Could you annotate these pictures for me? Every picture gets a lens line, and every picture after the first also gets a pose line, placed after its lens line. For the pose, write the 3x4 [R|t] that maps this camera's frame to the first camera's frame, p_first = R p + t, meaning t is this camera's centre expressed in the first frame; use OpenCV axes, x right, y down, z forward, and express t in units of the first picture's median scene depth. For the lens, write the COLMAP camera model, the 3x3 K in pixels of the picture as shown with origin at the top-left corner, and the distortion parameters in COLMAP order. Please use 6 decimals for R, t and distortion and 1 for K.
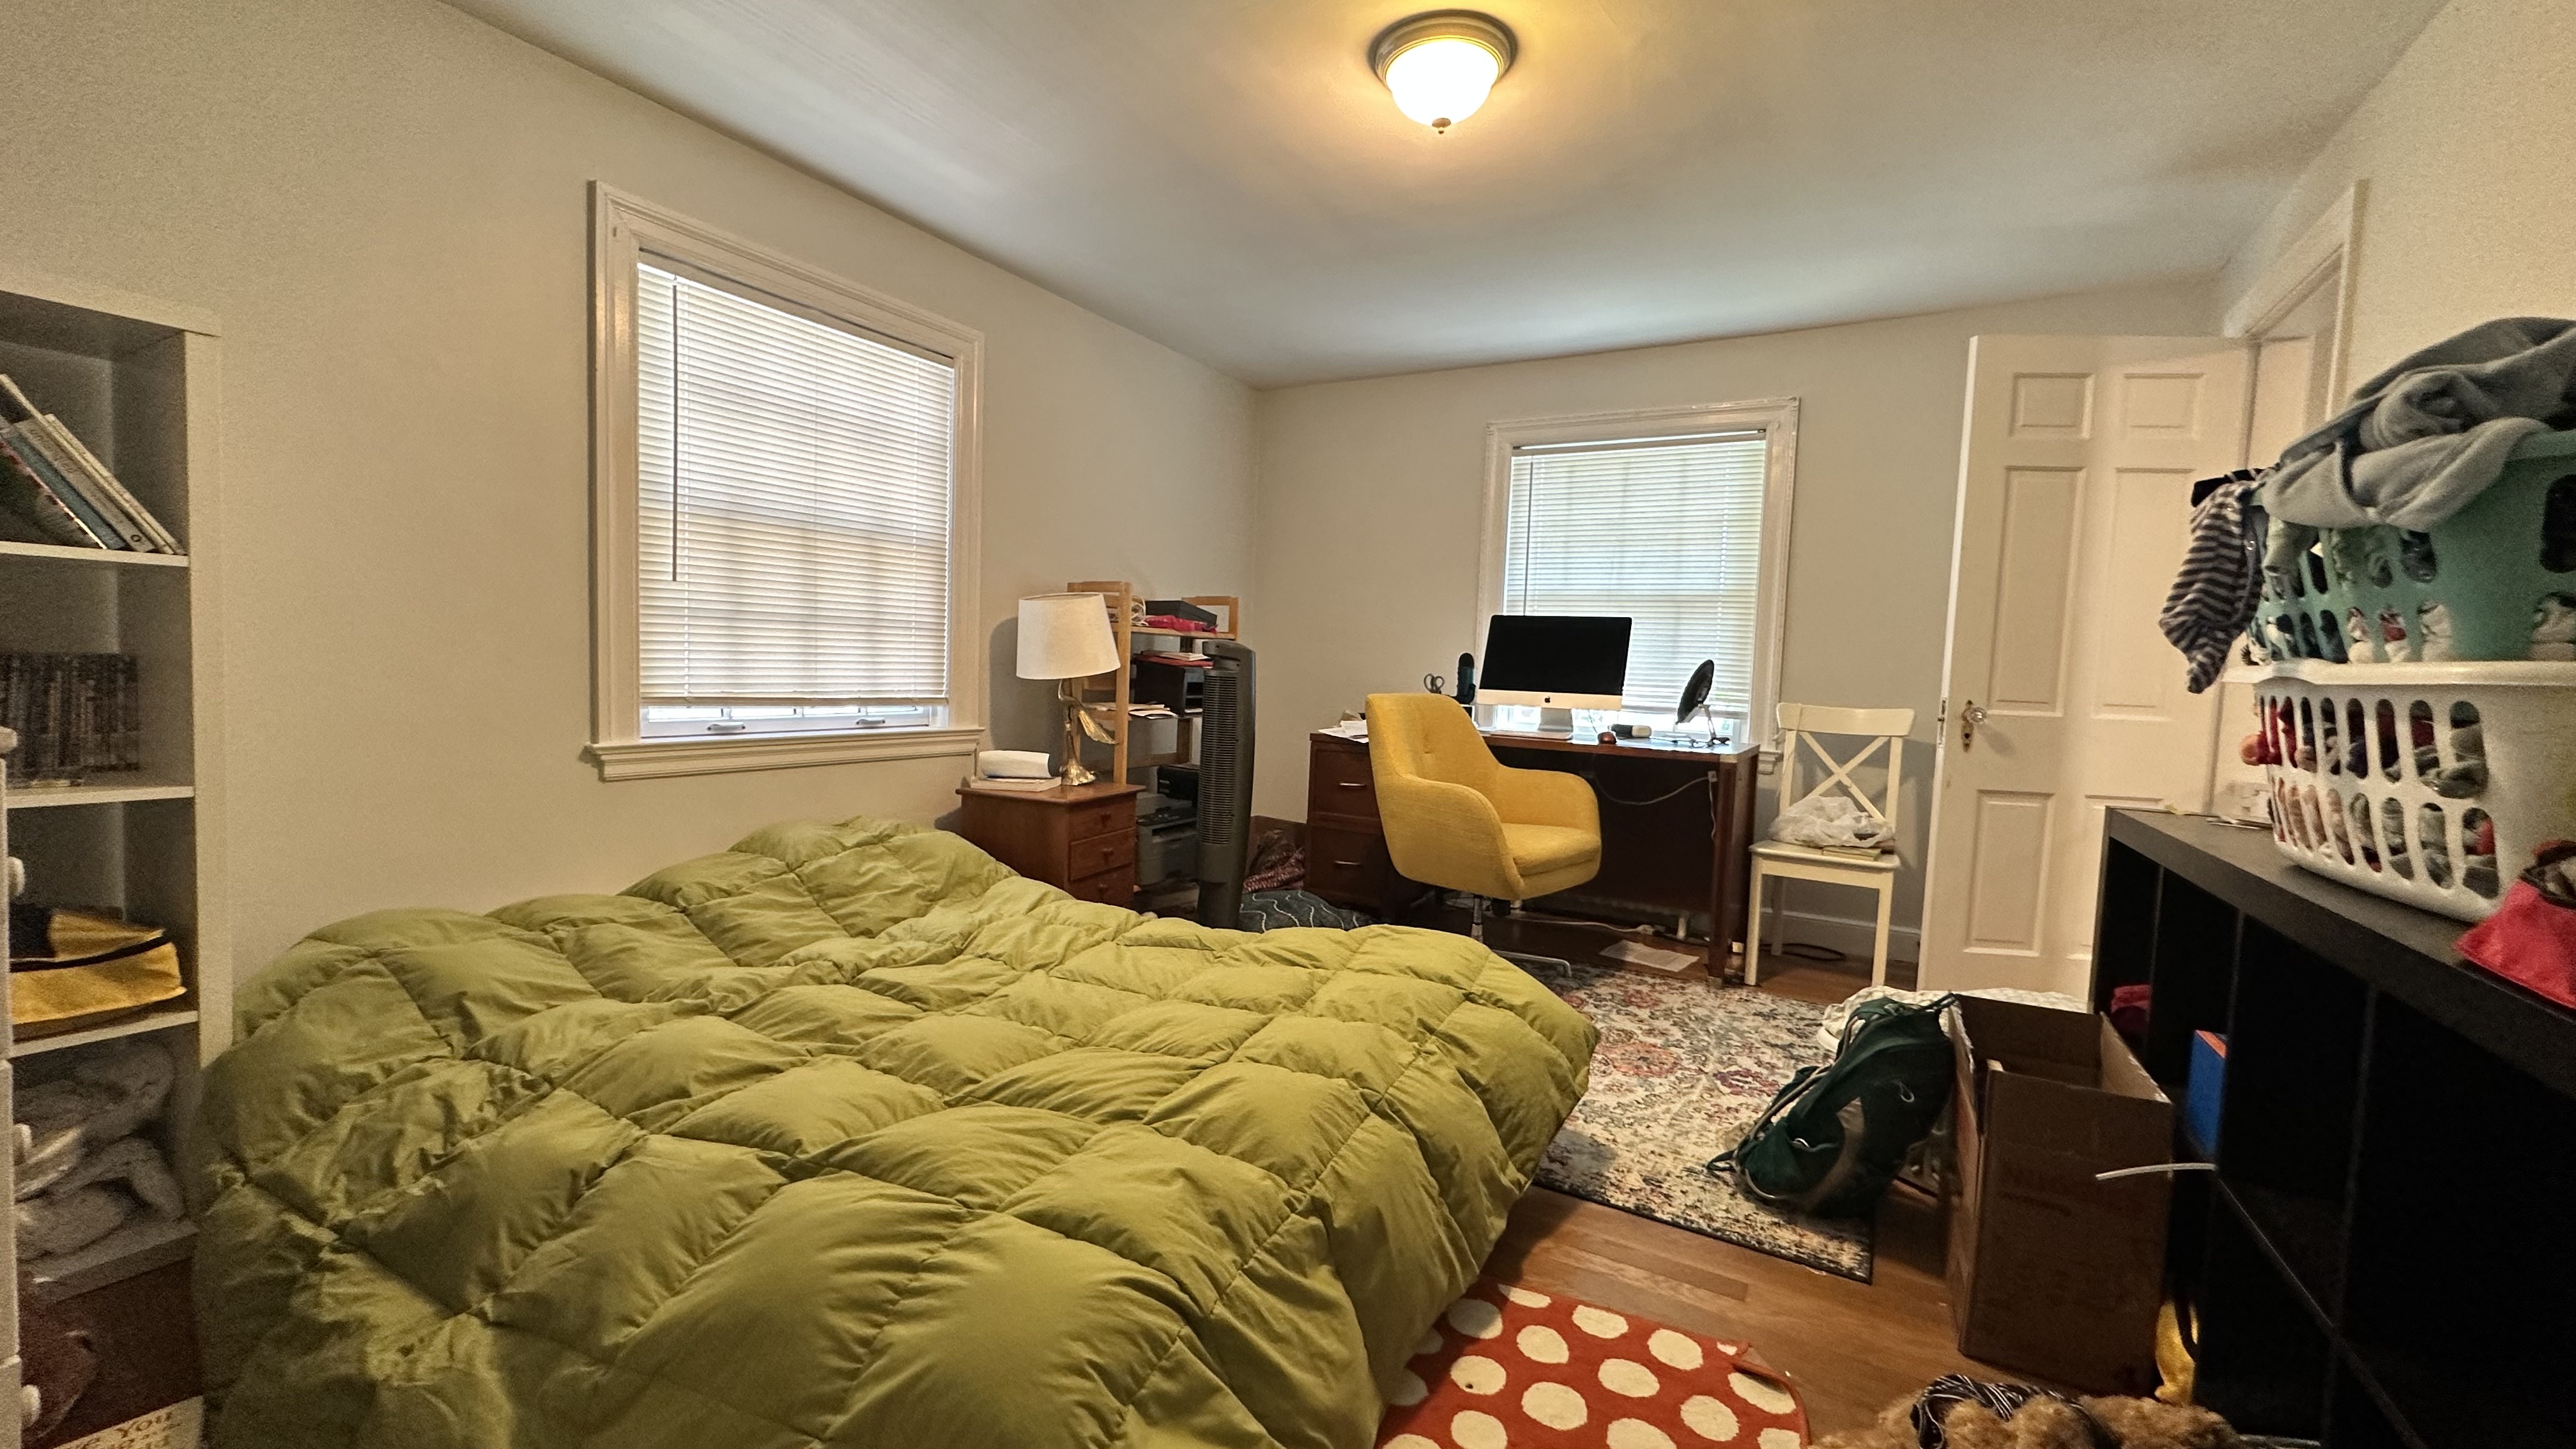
lens RADIAL K [[1027.7, 0, 1283.9], [0, 1027.7, 725.5], [0, 0, 1]] dist [-0.003403, 0.000032]
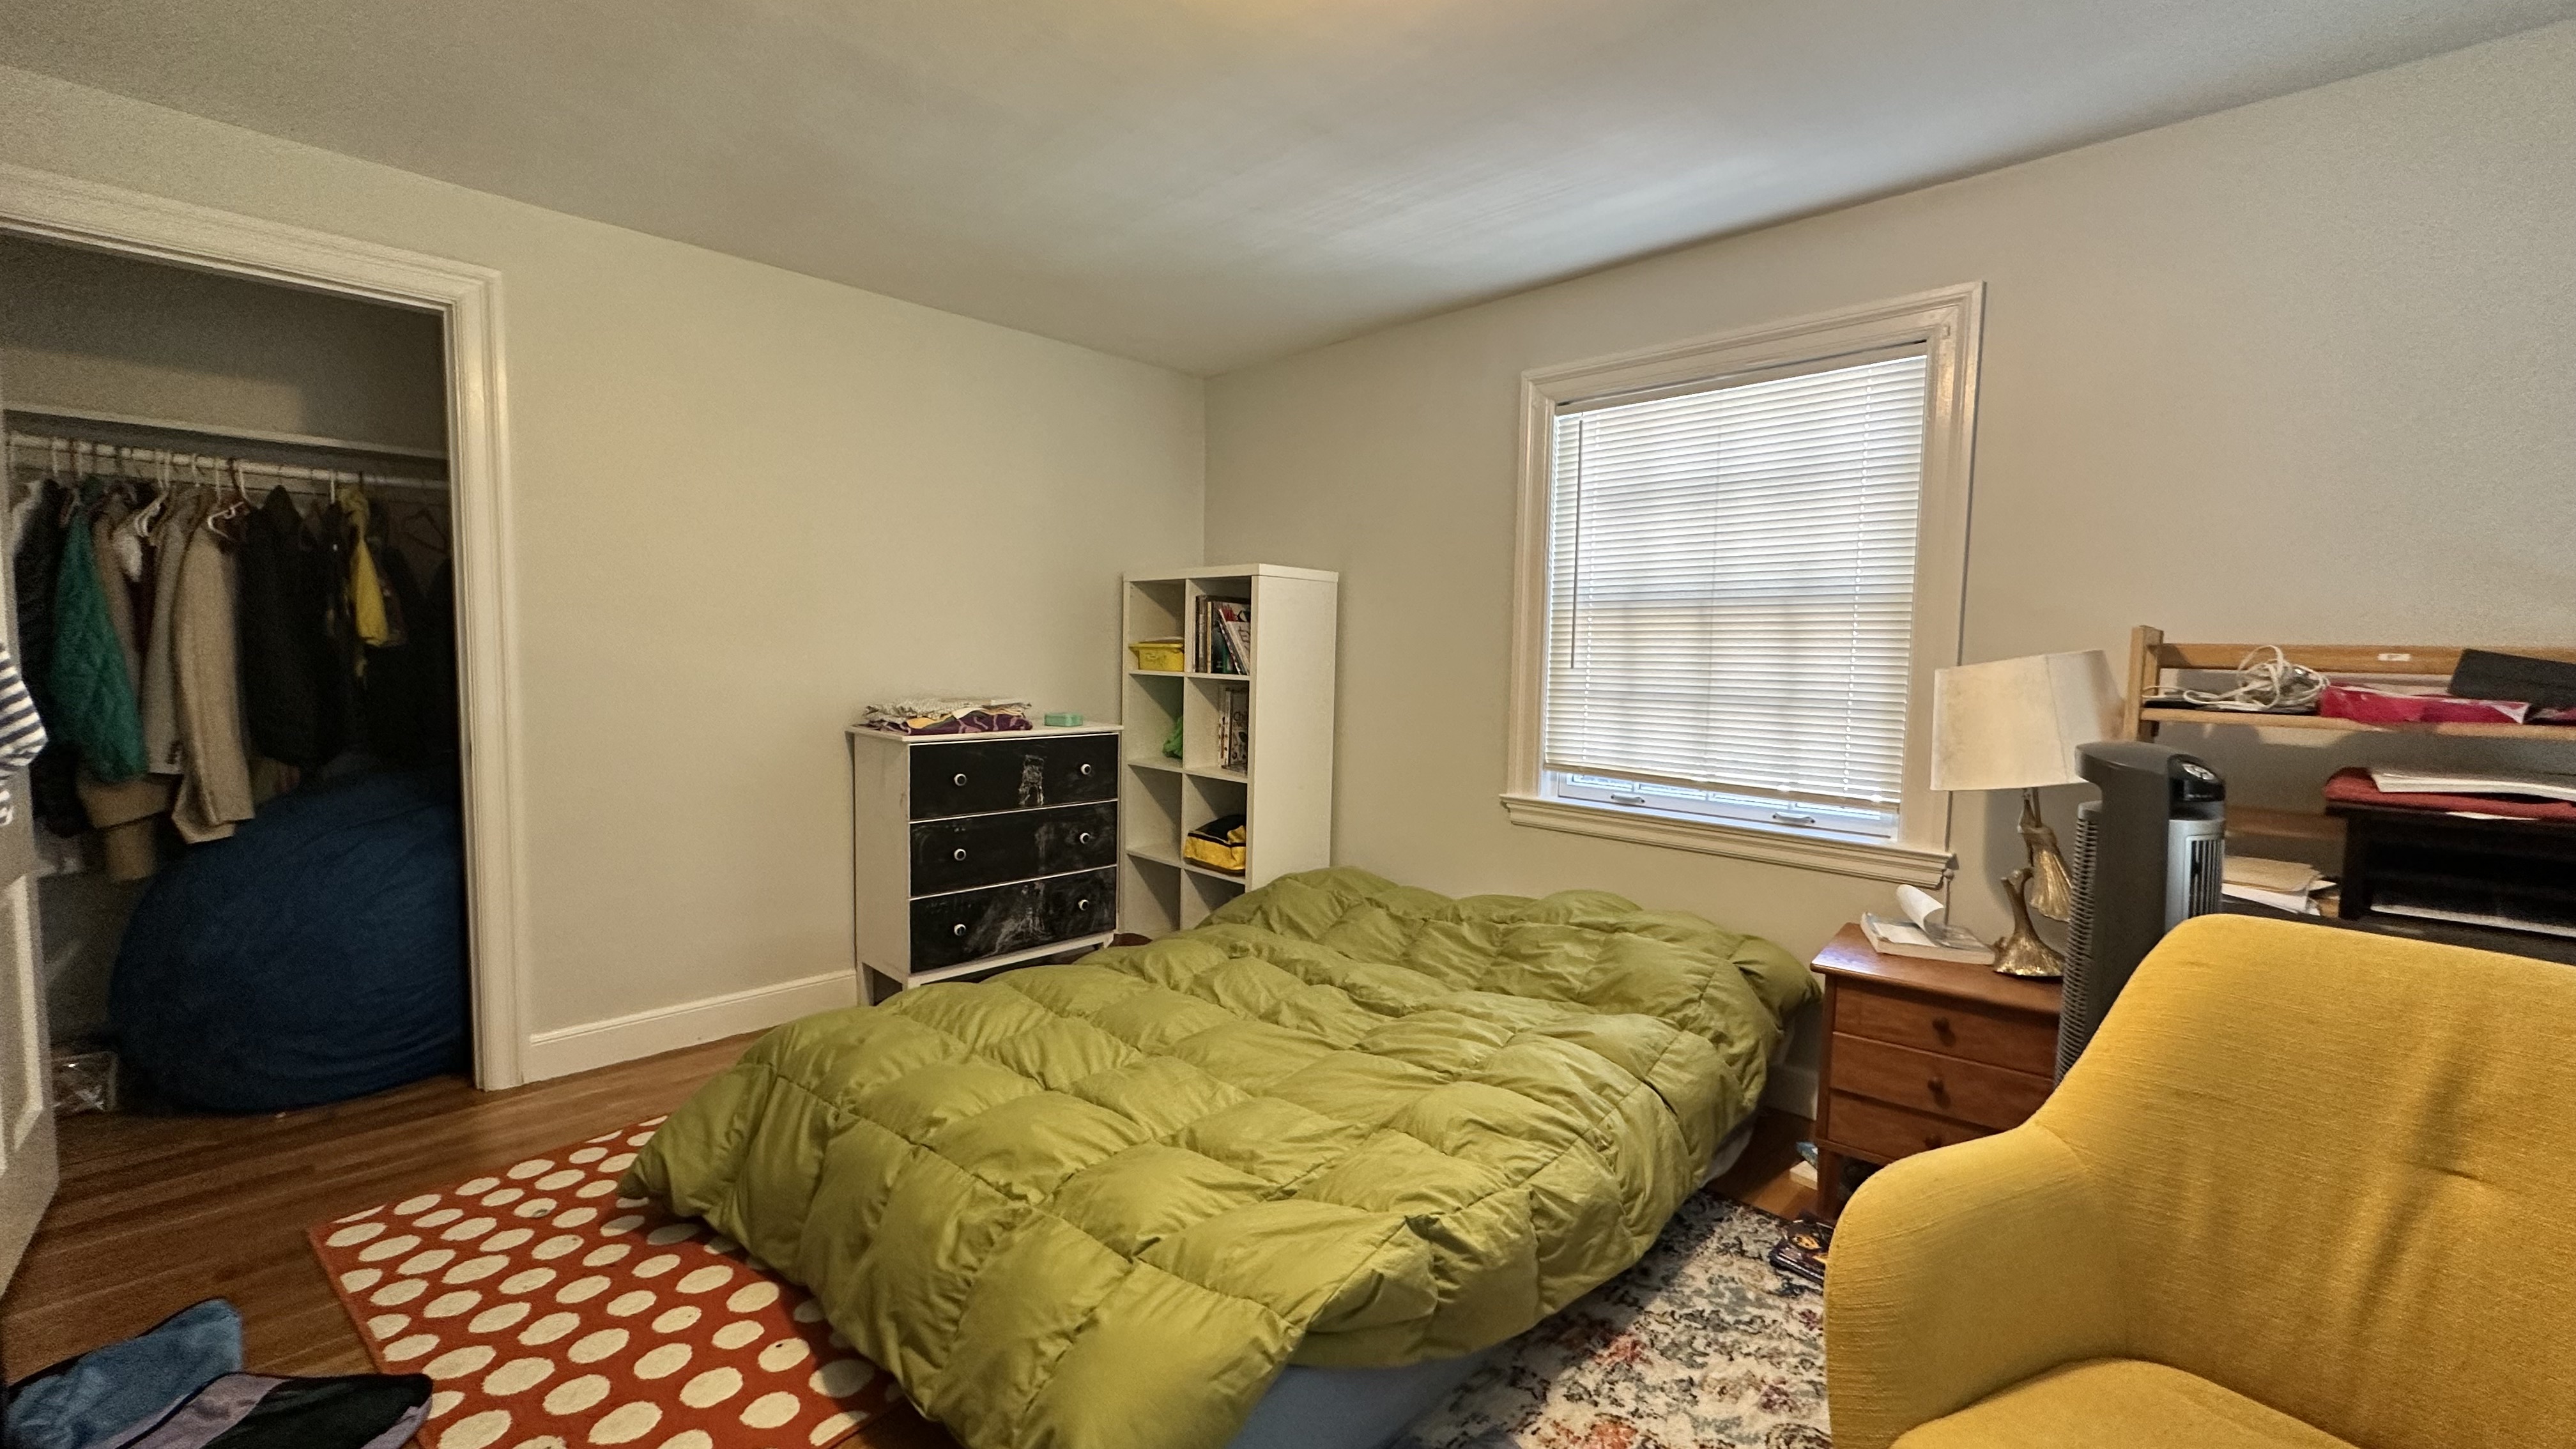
lens RADIAL K [[1027.7, 0, 1283.9], [0, 1027.7, 725.5], [0, 0, 1]] dist [-0.003403, 0.000032]
pose [[-0.256783, 0.028239, -0.966056, 0.619507], [-0.087264, 0.994813, 0.052274, -0.103964], [0.962521, 0.097725, -0.252987, 0.952291]]
